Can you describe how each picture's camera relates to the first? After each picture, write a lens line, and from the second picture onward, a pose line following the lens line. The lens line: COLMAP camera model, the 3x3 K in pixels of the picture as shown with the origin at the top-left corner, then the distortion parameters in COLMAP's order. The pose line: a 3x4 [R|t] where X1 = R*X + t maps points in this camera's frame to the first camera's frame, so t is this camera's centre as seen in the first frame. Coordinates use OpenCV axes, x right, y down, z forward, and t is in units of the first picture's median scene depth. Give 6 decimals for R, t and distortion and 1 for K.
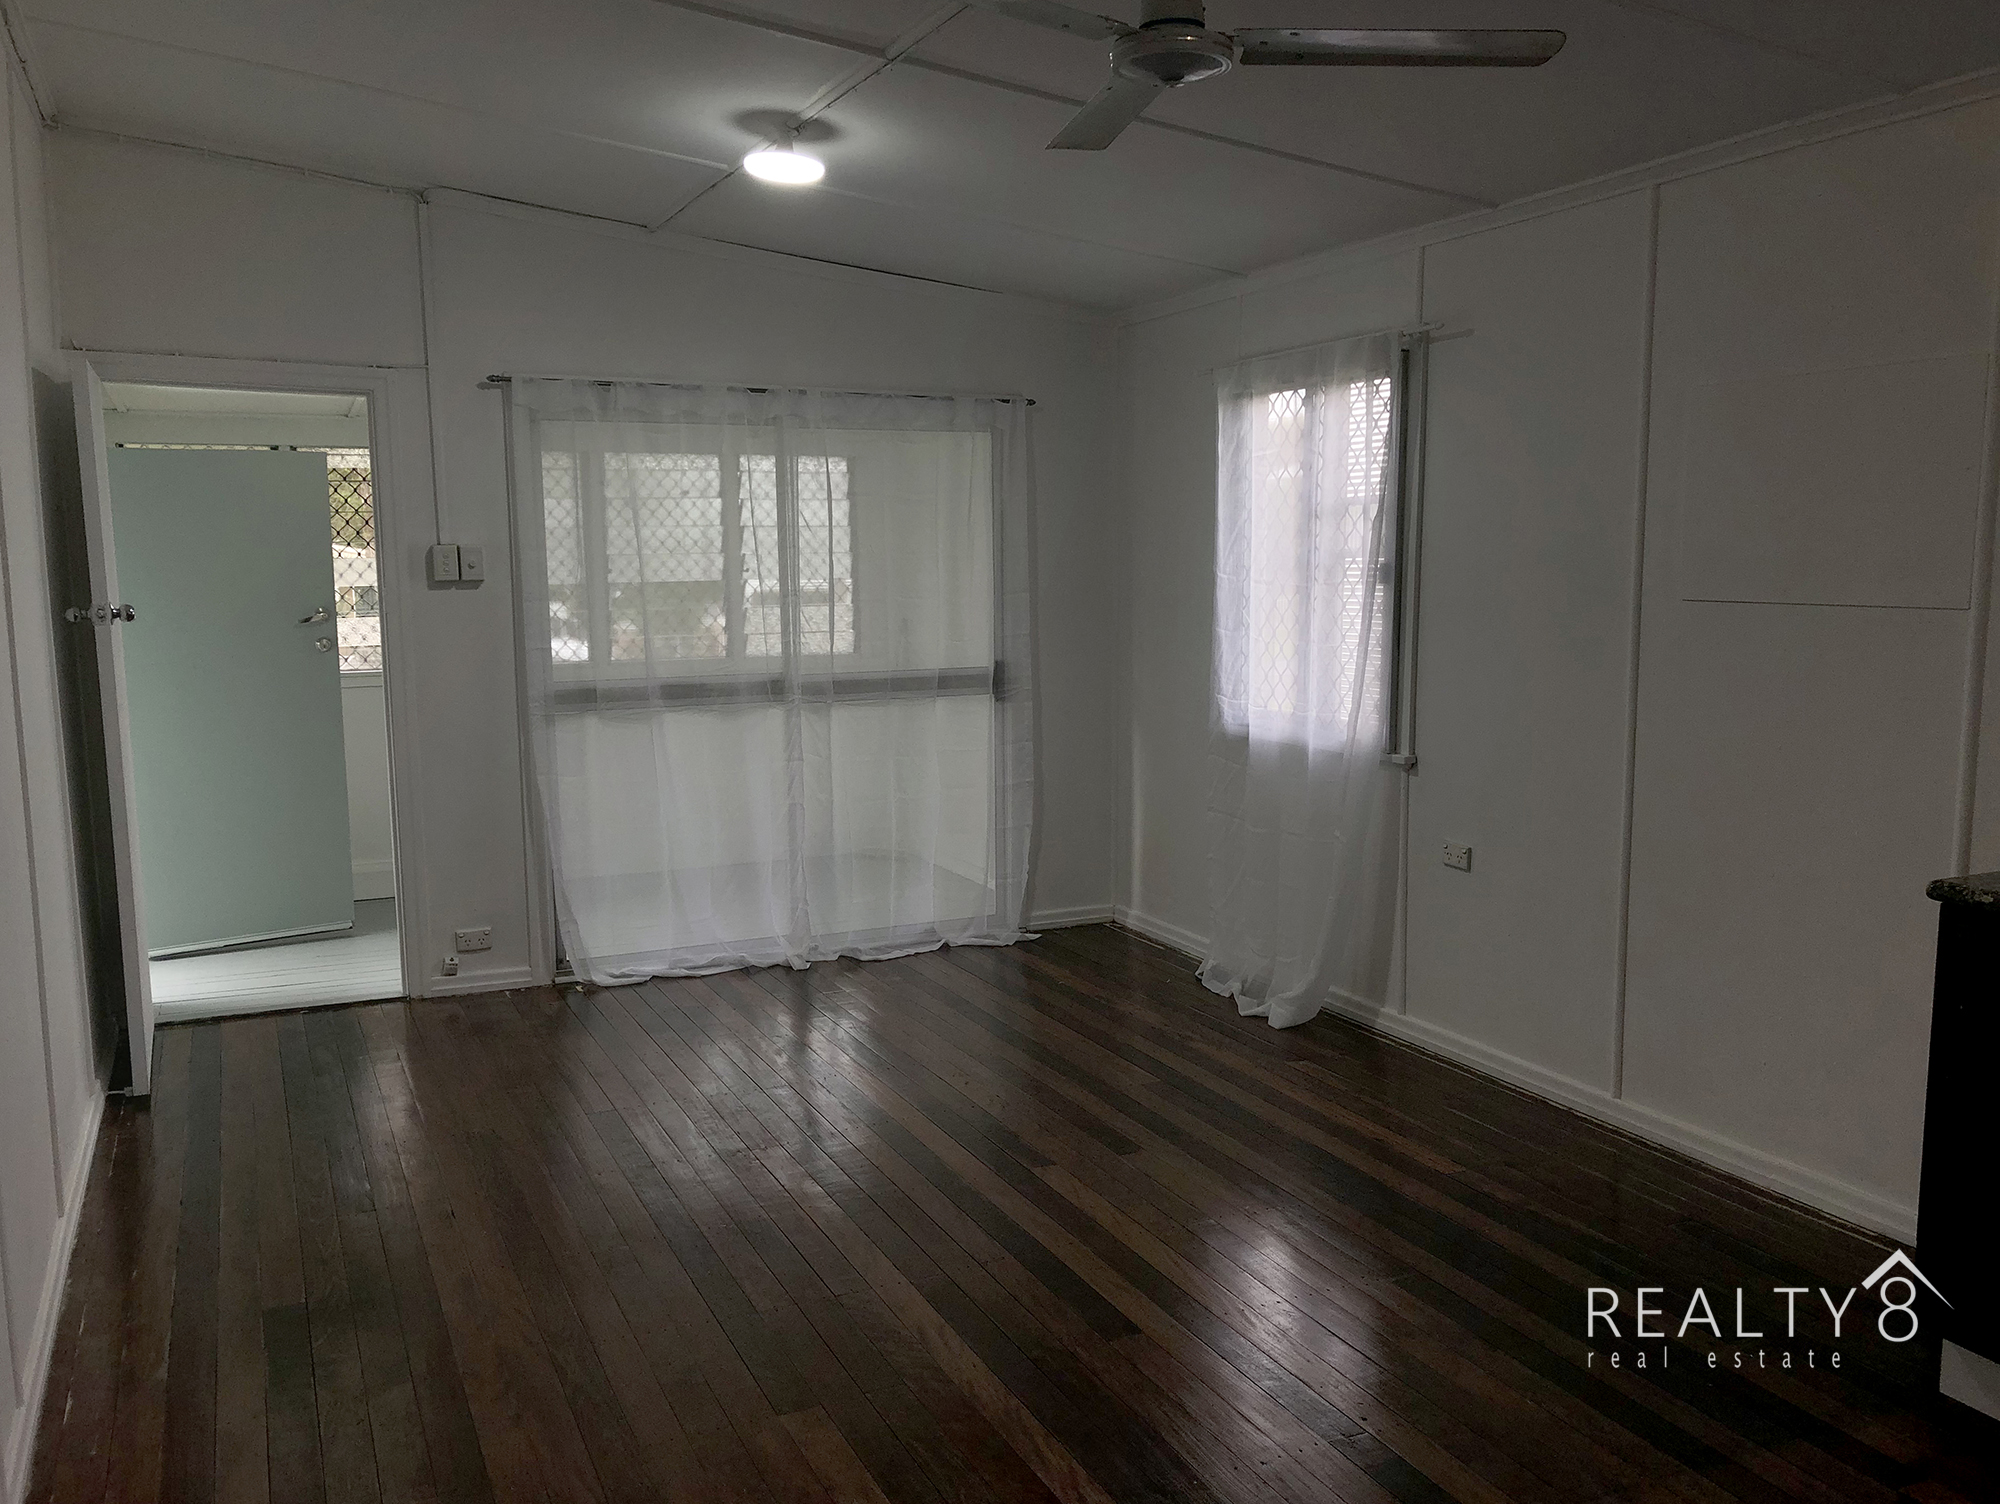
lens RADIAL K [[1647.9, 0, 1000.0], [0, 1647.9, 752.0], [0, 0, 1]] dist [0.065538, -0.004620]
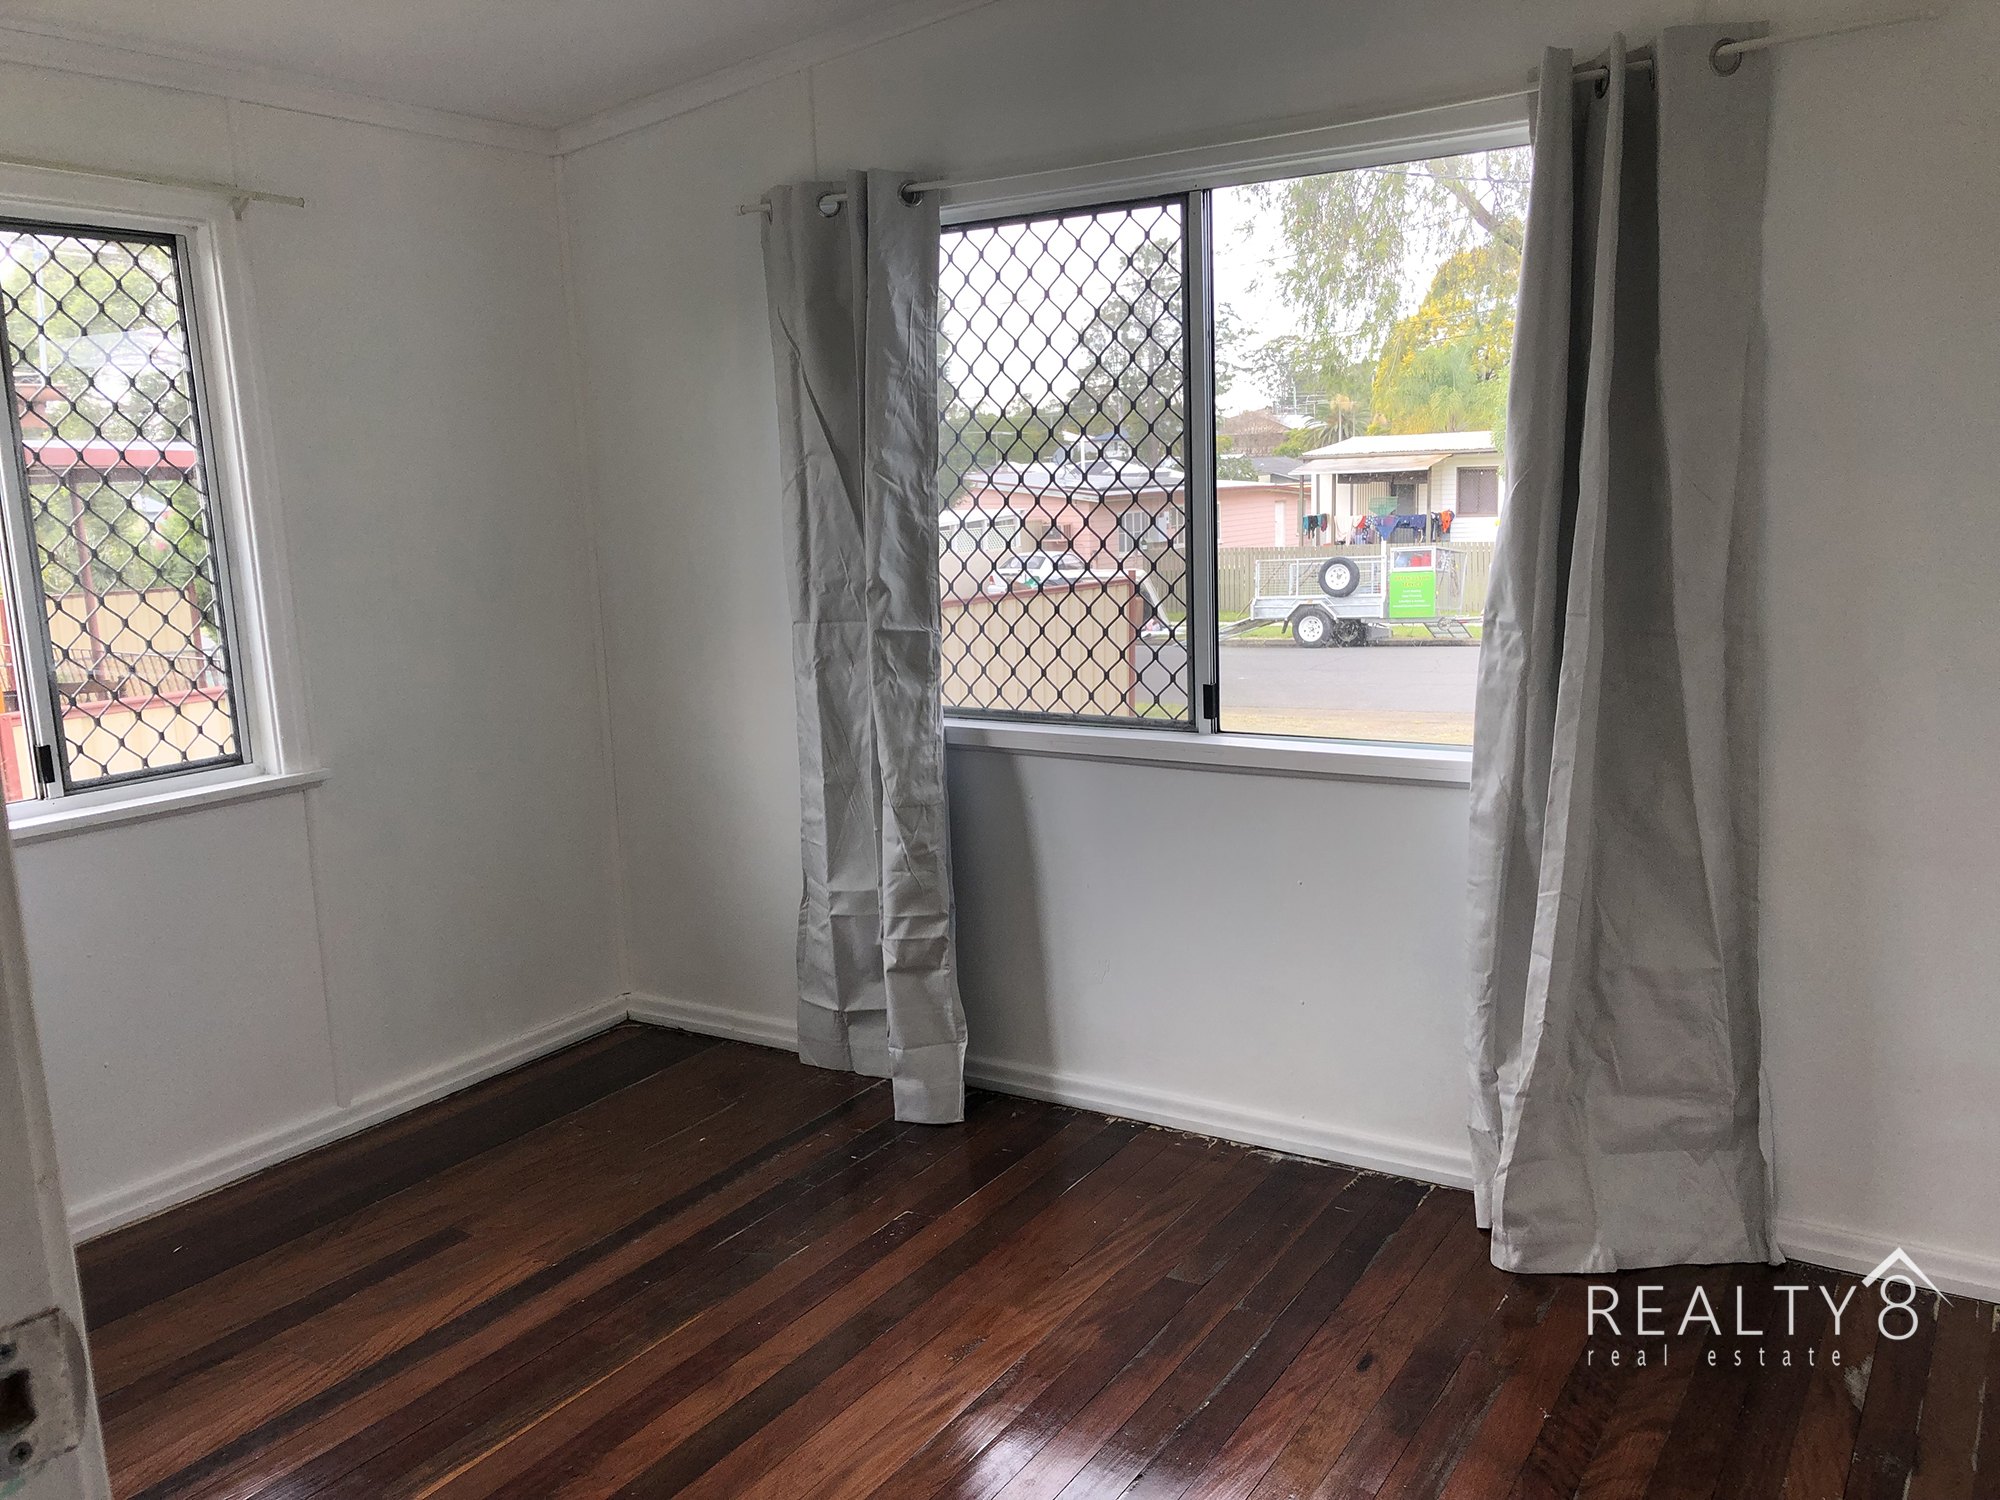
lens RADIAL K [[1709.0, 0, 995.2], [0, 1709.0, 693.8], [0, 0, 1]] dist [0.068133, -0.002570]
pose [[0.853852, -0.102133, 0.510398, -0.211552], [0.100584, 0.994454, 0.030726, -0.061129], [-0.510706, 0.025103, 0.859389, 0.315445]]
